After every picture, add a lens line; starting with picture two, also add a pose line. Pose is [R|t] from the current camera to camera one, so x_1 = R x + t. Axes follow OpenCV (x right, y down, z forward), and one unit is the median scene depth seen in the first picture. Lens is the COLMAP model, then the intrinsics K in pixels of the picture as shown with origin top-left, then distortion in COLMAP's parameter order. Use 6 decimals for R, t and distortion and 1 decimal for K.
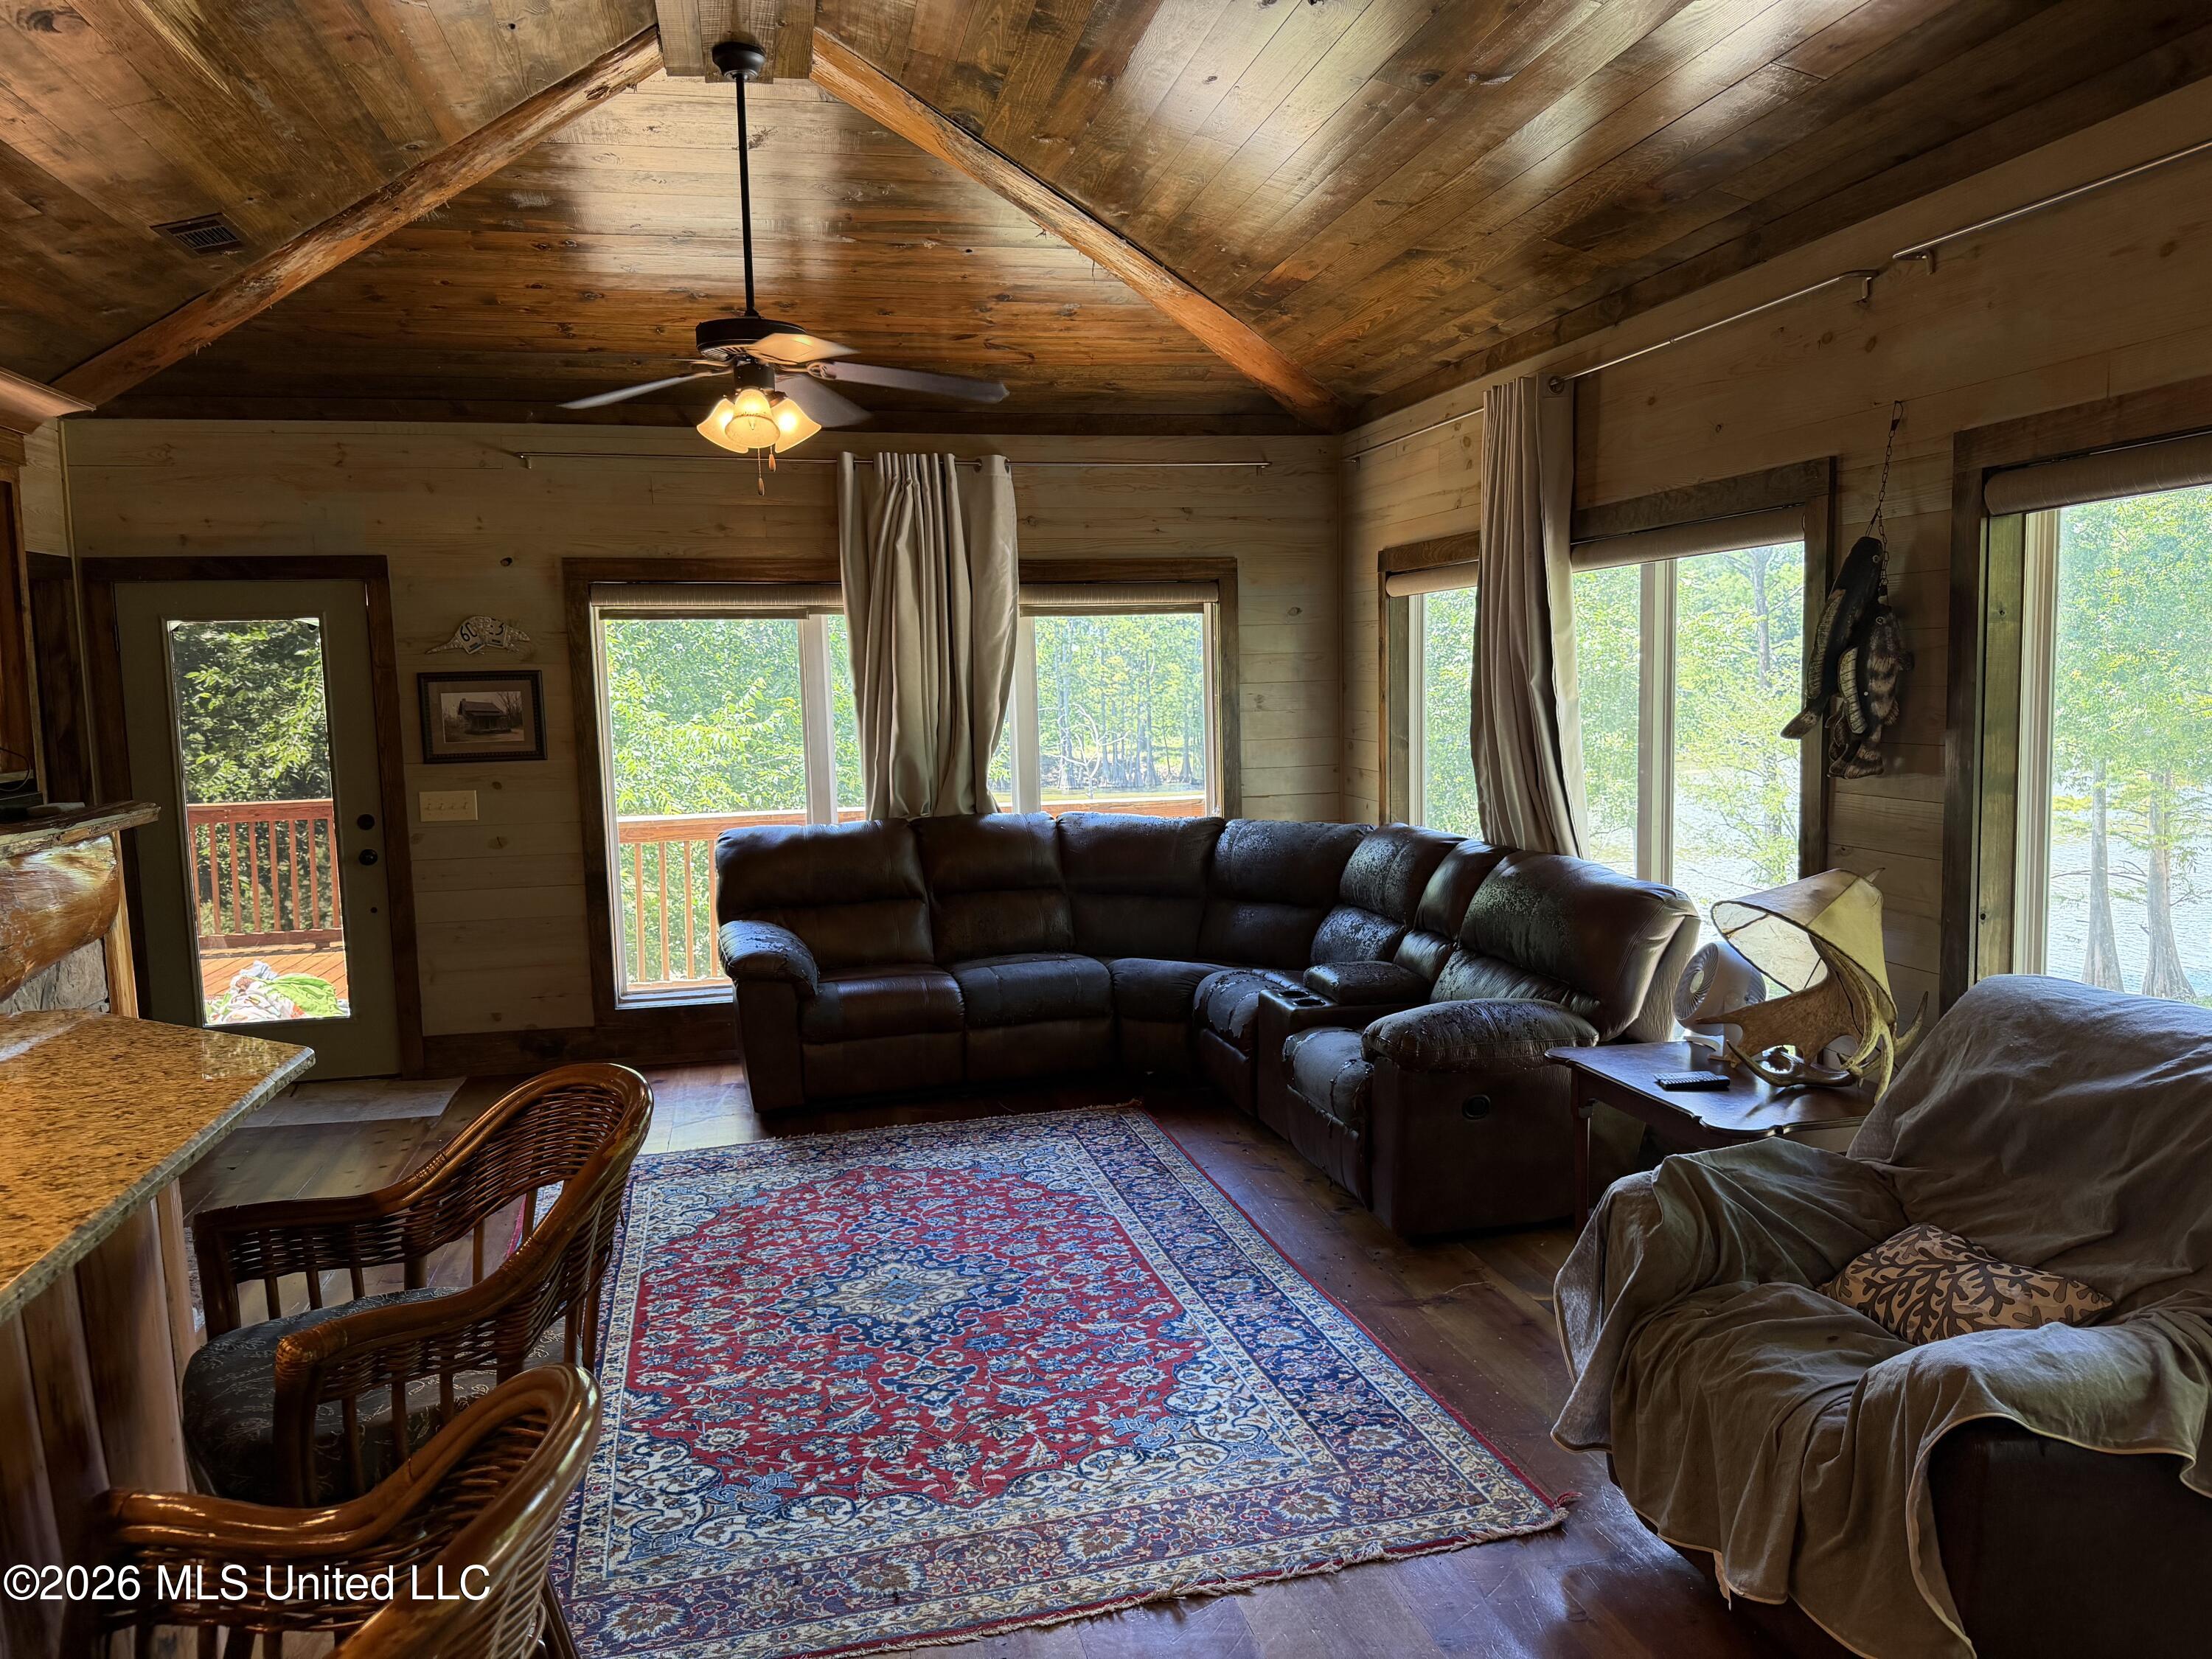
lens RADIAL K [[1551.5, 0, 1104.0], [0, 1551.5, 828.0], [0, 0, 1]] dist [0.064707, -0.091501]
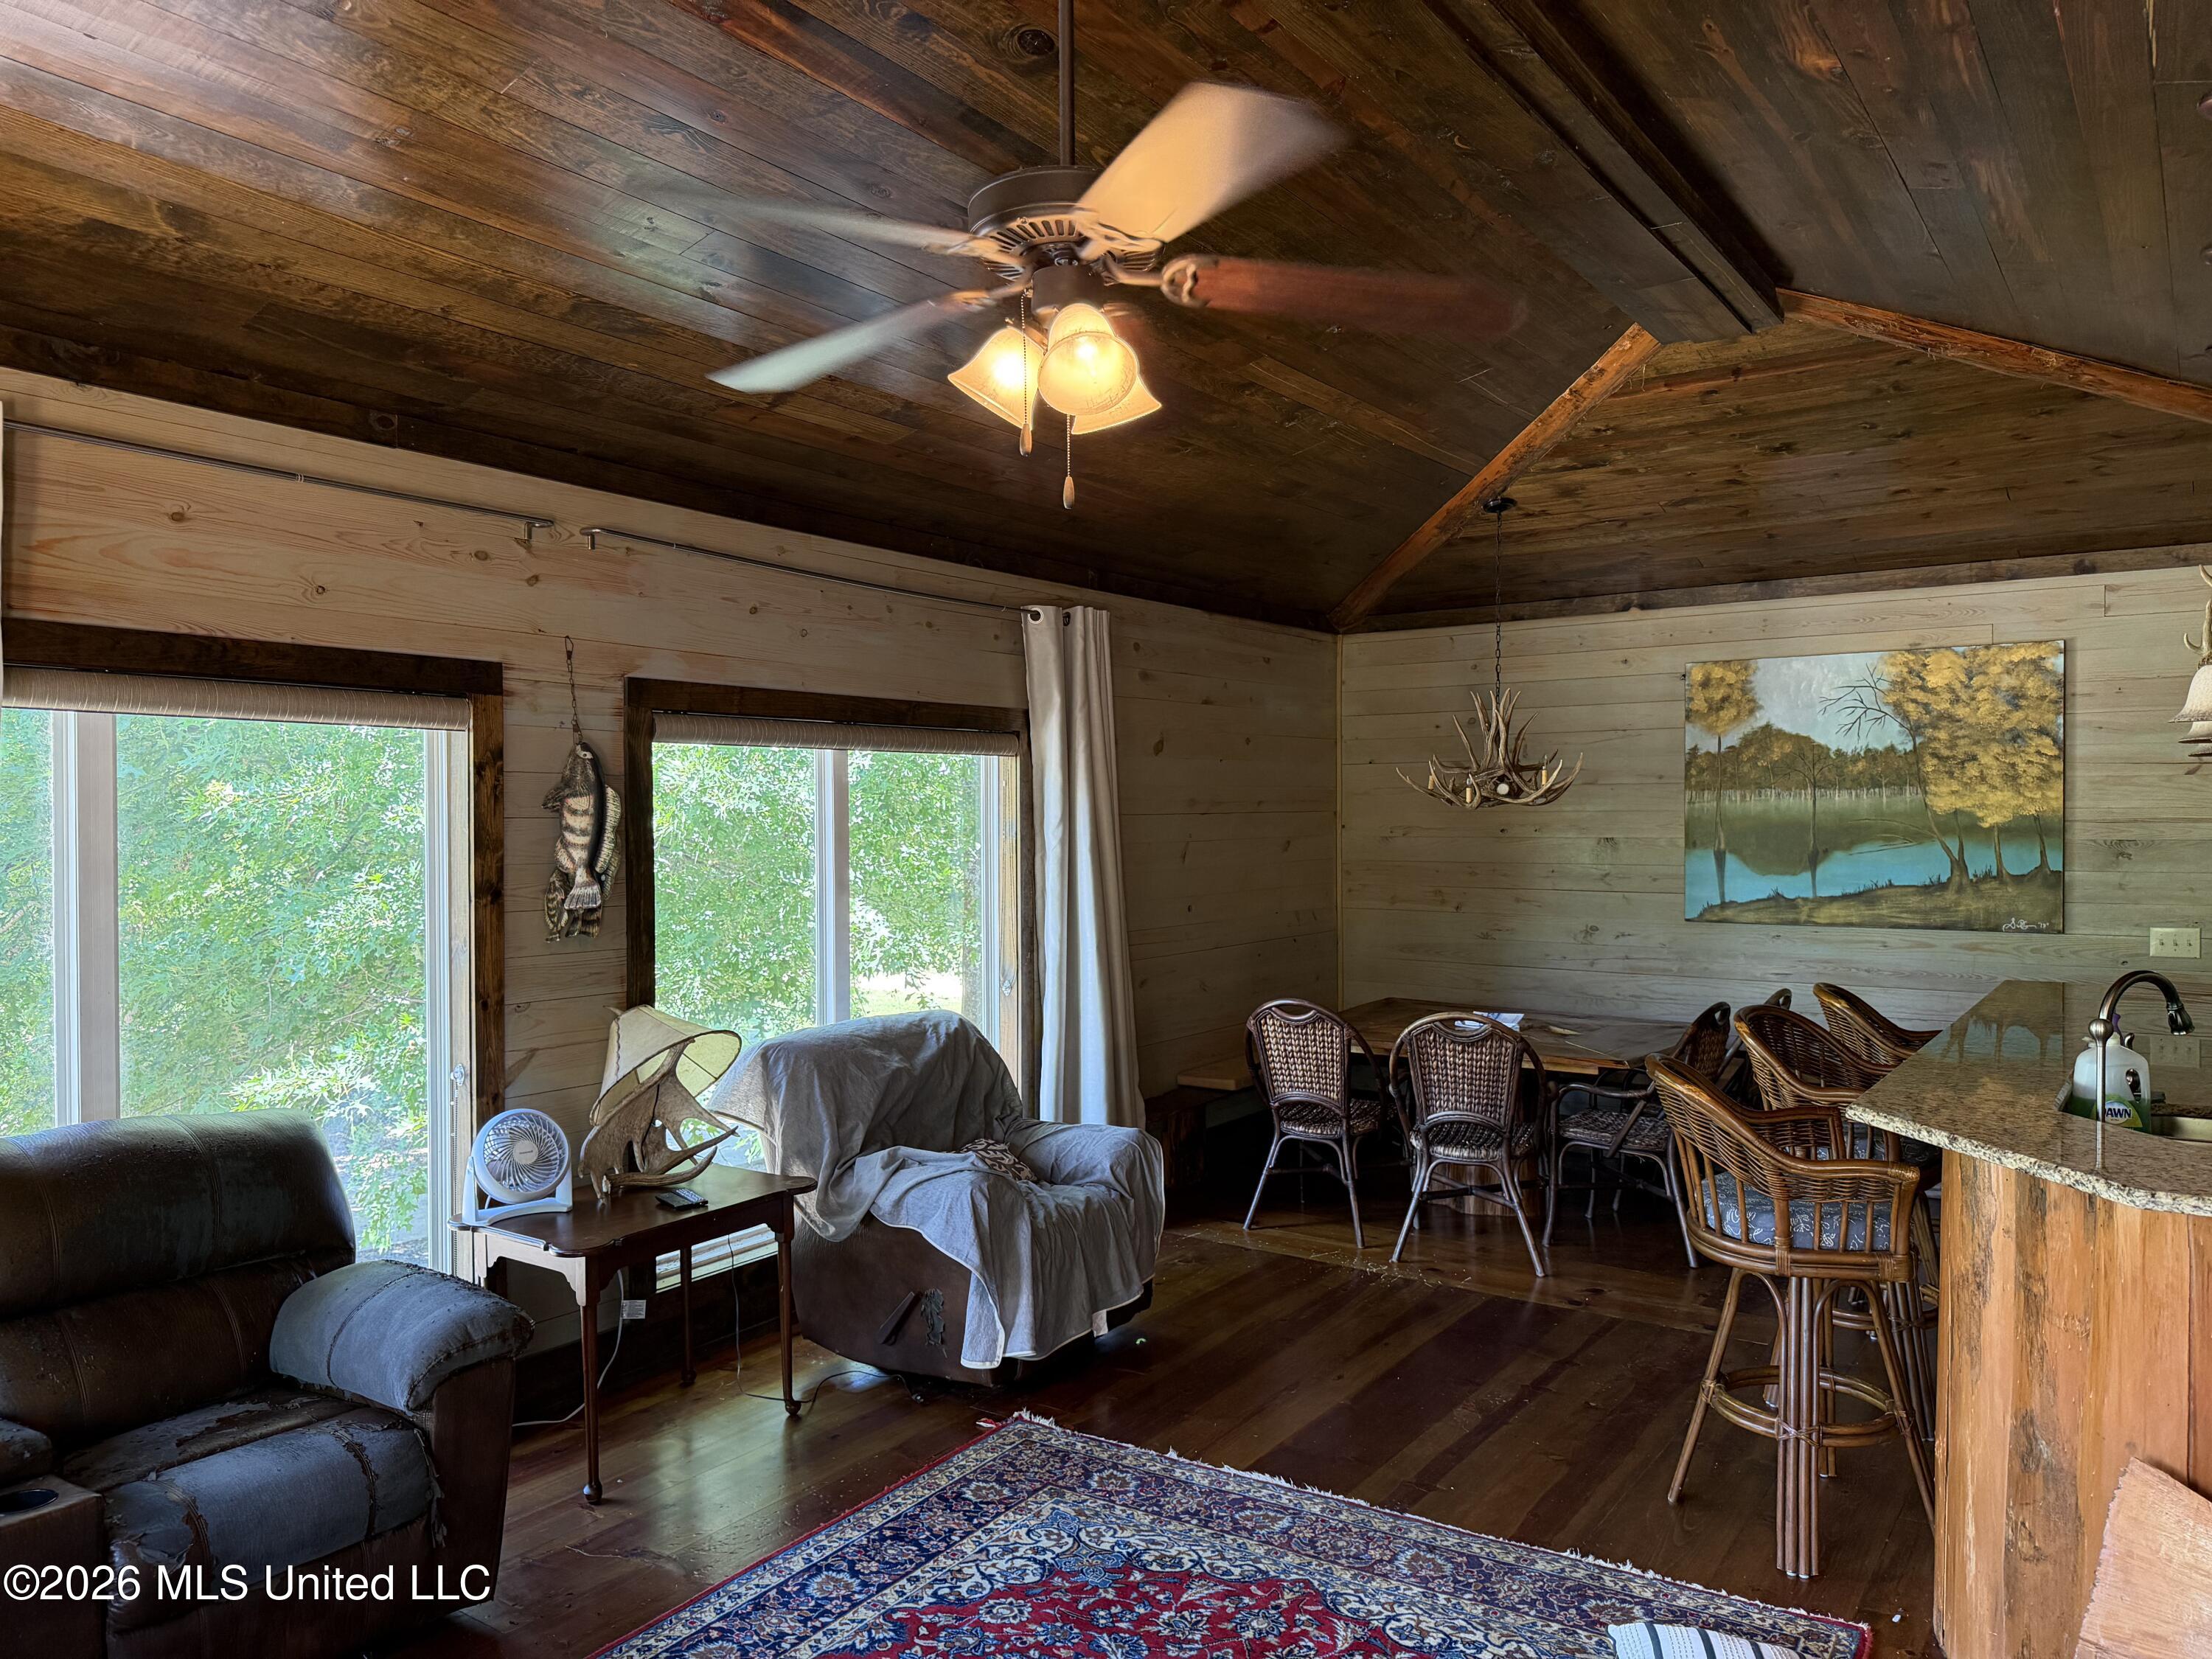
lens RADIAL K [[1551.5, 0, 1107.9], [0, 1551.5, 842.0], [0, 0, 1]] dist [0.064707, -0.091501]
pose [[-0.672009, 0.014585, 0.740399, -0.569225], [0.087825, 0.994320, 0.060125, -0.117730], [-0.735317, 0.105430, -0.669473, 1.237569]]
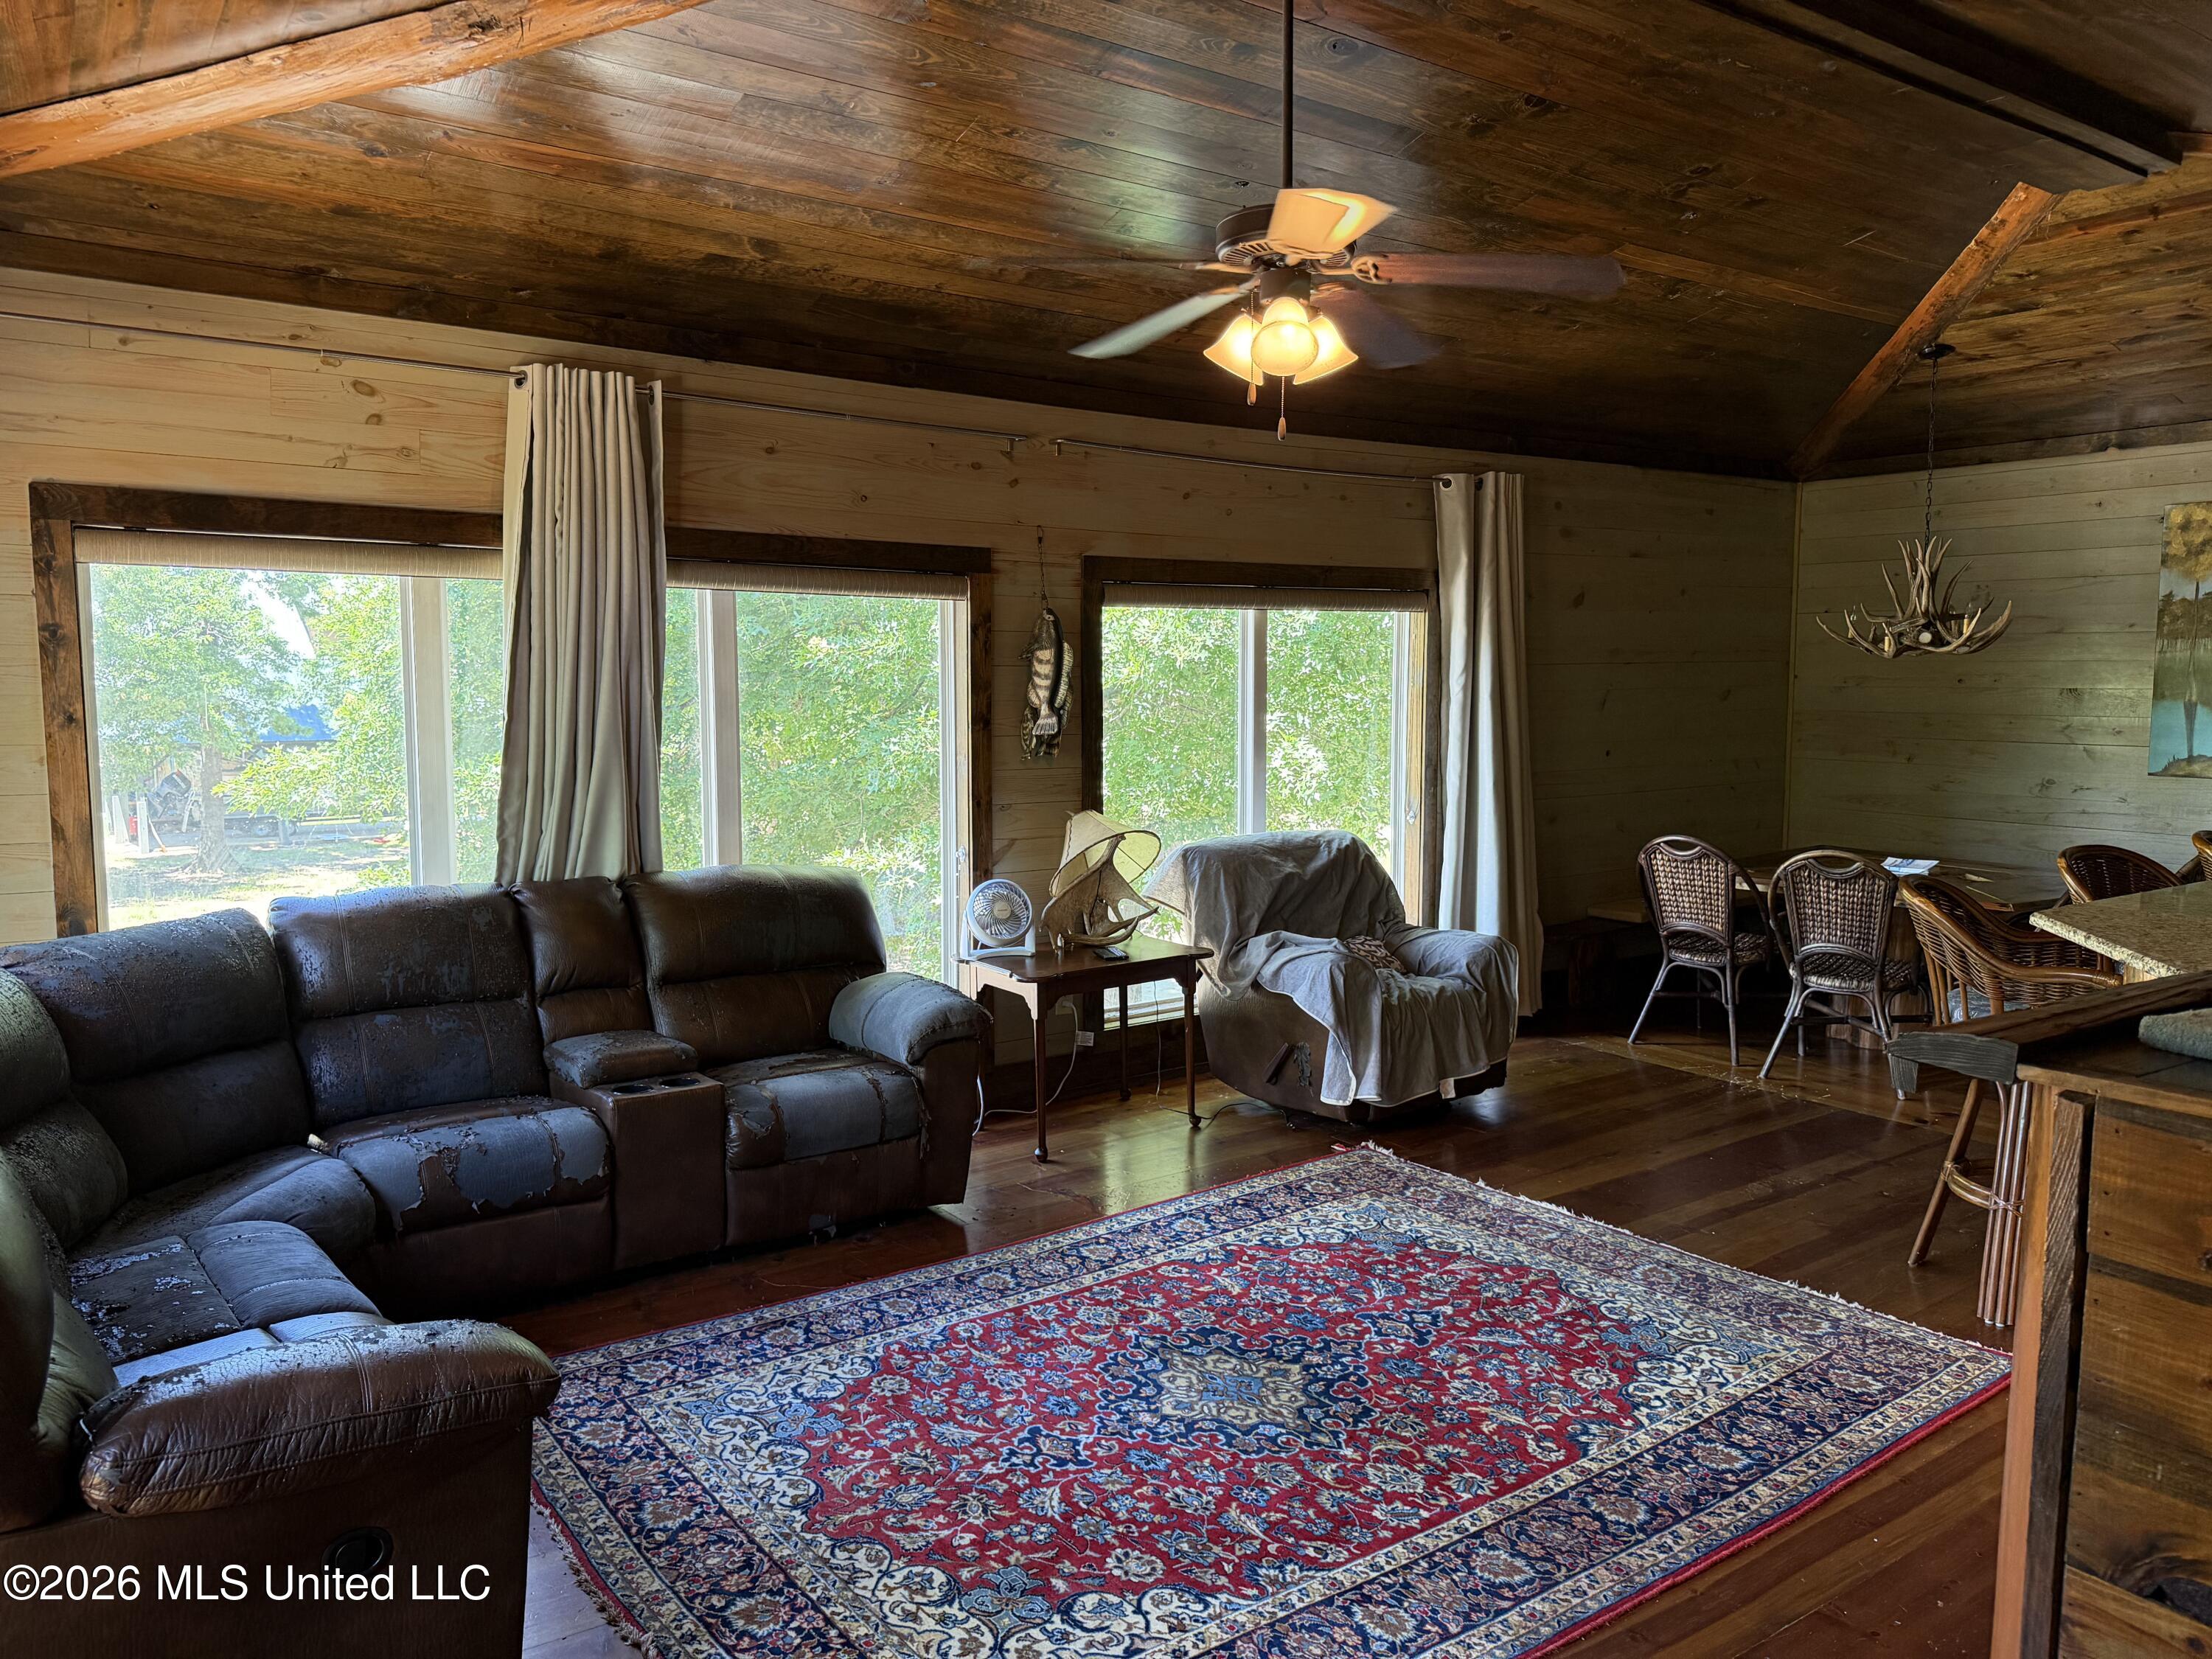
lens RADIAL K [[1551.5, 0, 1117.9], [0, 1551.5, 831.9], [0, 0, 1]] dist [0.064707, -0.091501]
pose [[-0.382181, -0.068742, 0.921527, -0.831710], [0.095369, 0.988970, 0.113325, -0.106337], [-0.919153, 0.131196, -0.371410, 1.260006]]
